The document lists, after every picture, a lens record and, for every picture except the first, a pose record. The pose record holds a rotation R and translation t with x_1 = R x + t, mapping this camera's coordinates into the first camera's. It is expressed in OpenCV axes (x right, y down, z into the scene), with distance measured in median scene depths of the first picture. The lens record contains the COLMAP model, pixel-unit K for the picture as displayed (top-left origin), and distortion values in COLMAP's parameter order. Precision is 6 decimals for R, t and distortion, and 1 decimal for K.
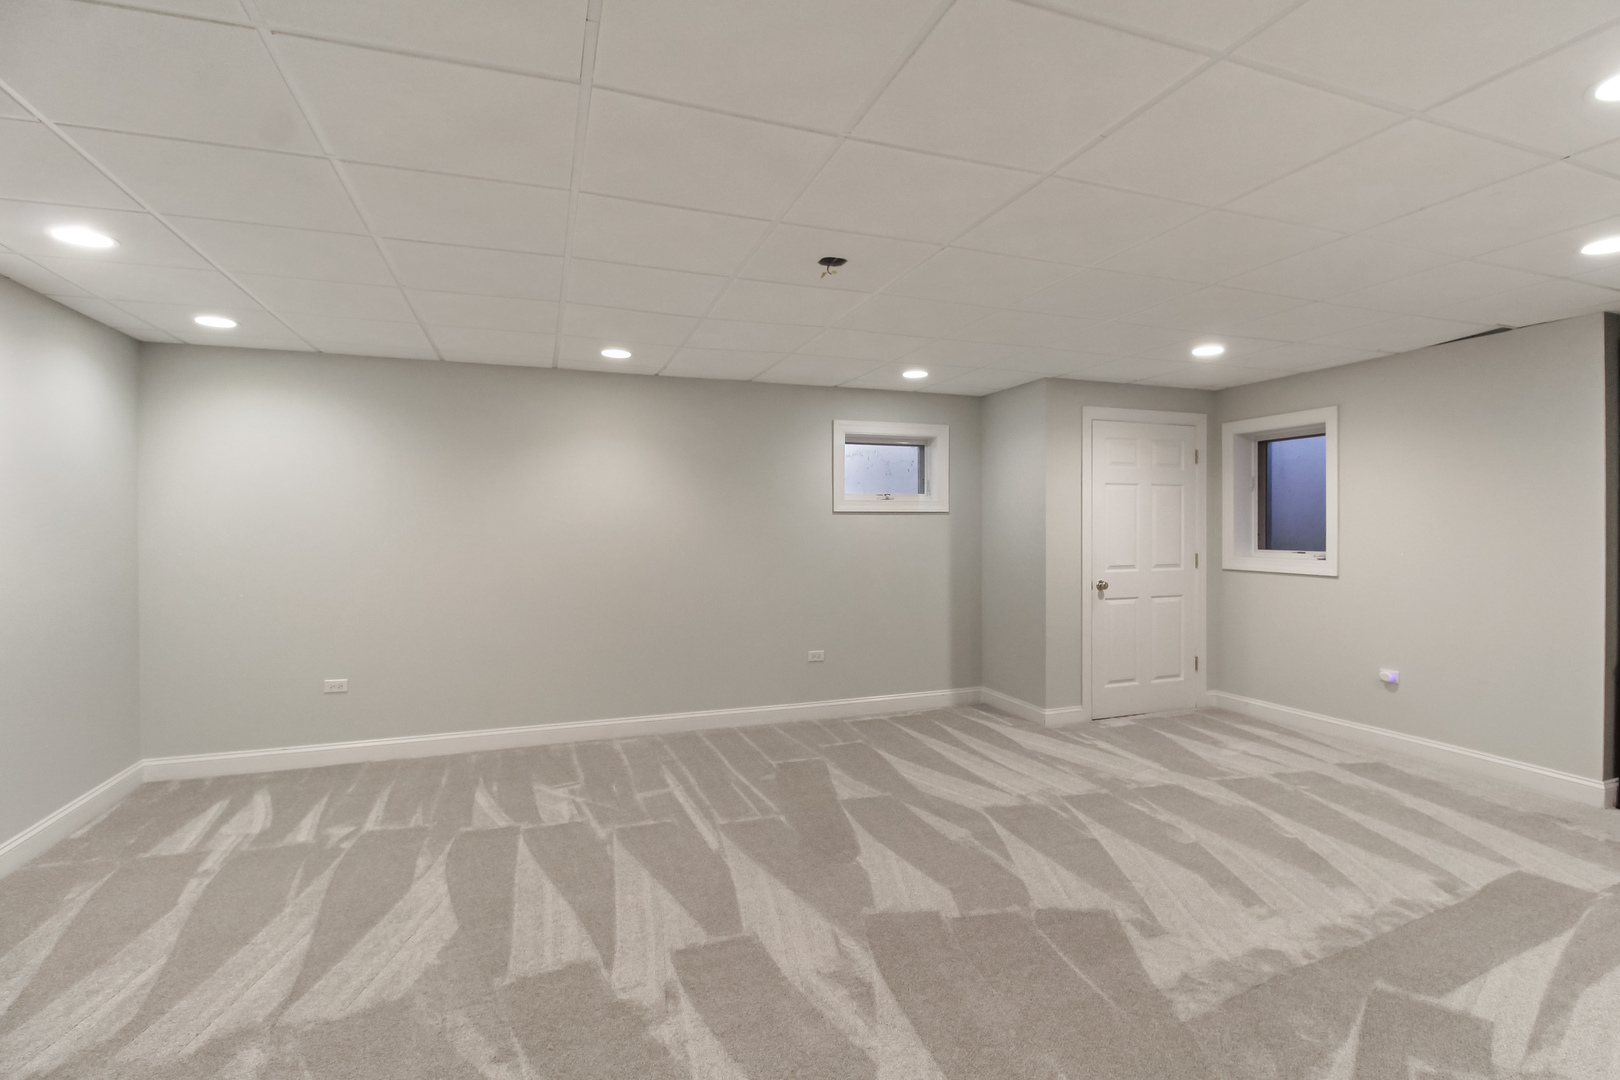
lens RADIAL K [[798.0, 0, 849.7], [0, 798.0, 538.3], [0, 0, 1]] dist [0.000811, -0.015178]
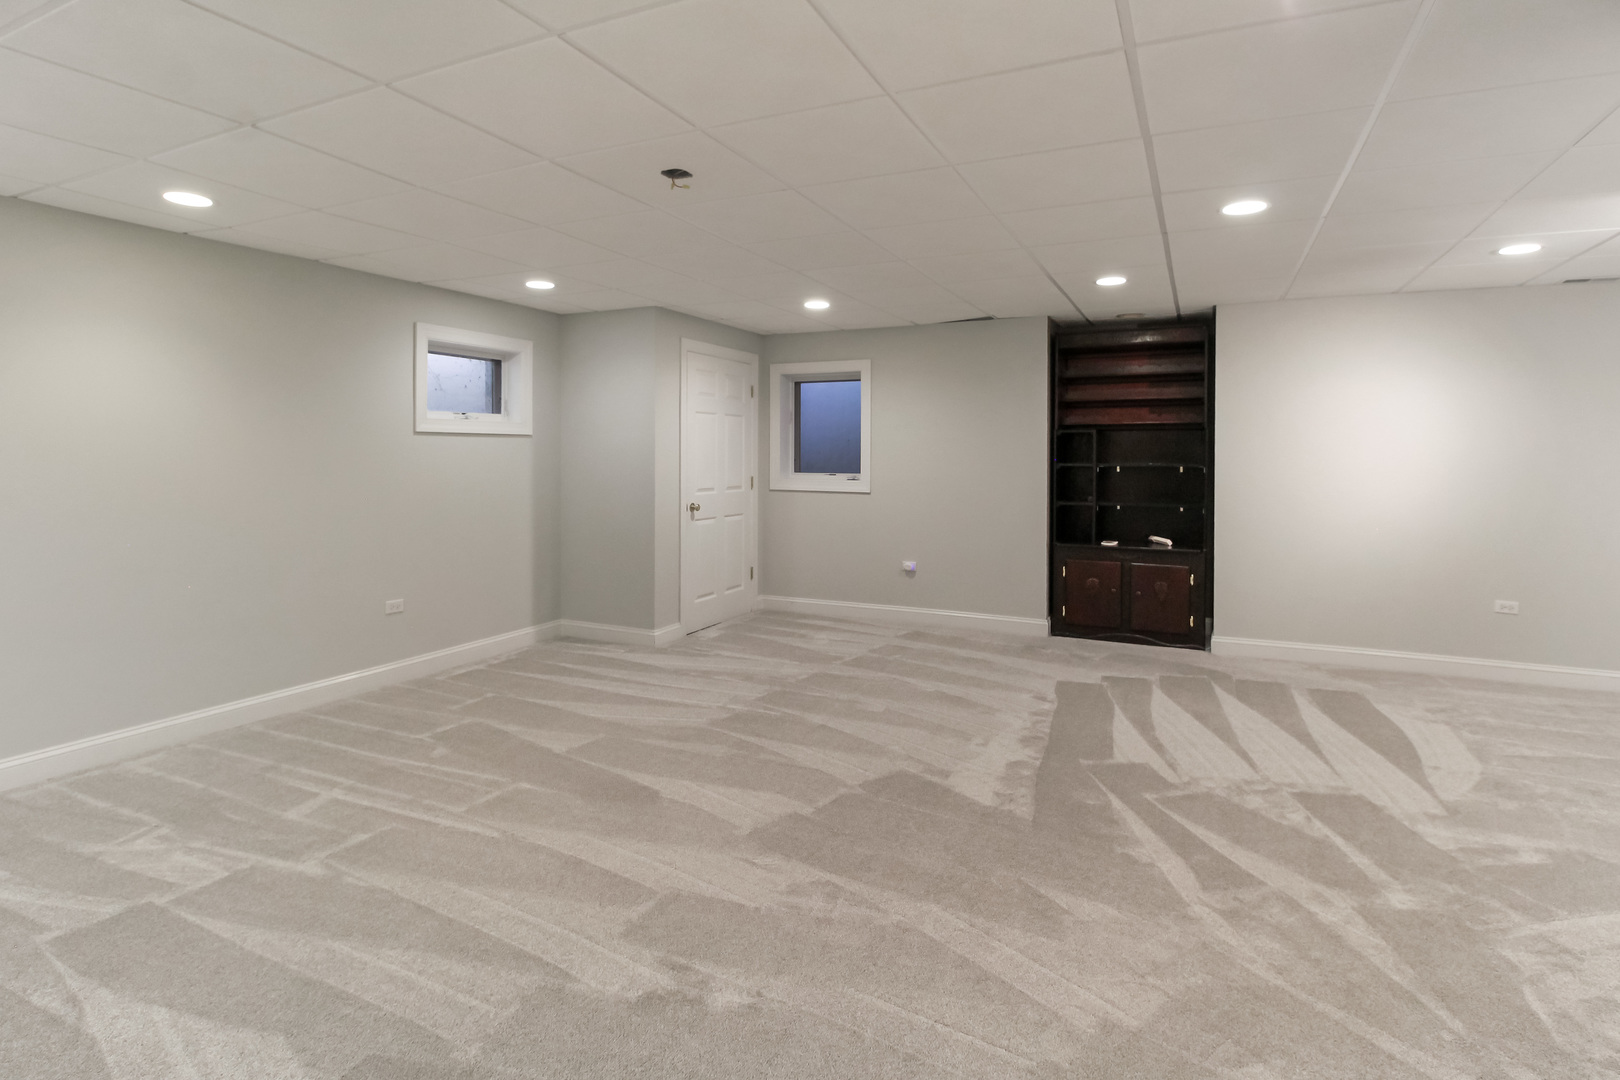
lens RADIAL K [[818.0, 0, 810.7], [0, 818.0, 460.2], [0, 0, 1]] dist [-0.003397, -0.007997]
pose [[0.731369, 0.000700, 0.681981, -0.345853], [0.002703, 0.999989, -0.003925, 0.001018], [-0.681976, 0.004714, 0.731359, 0.102549]]
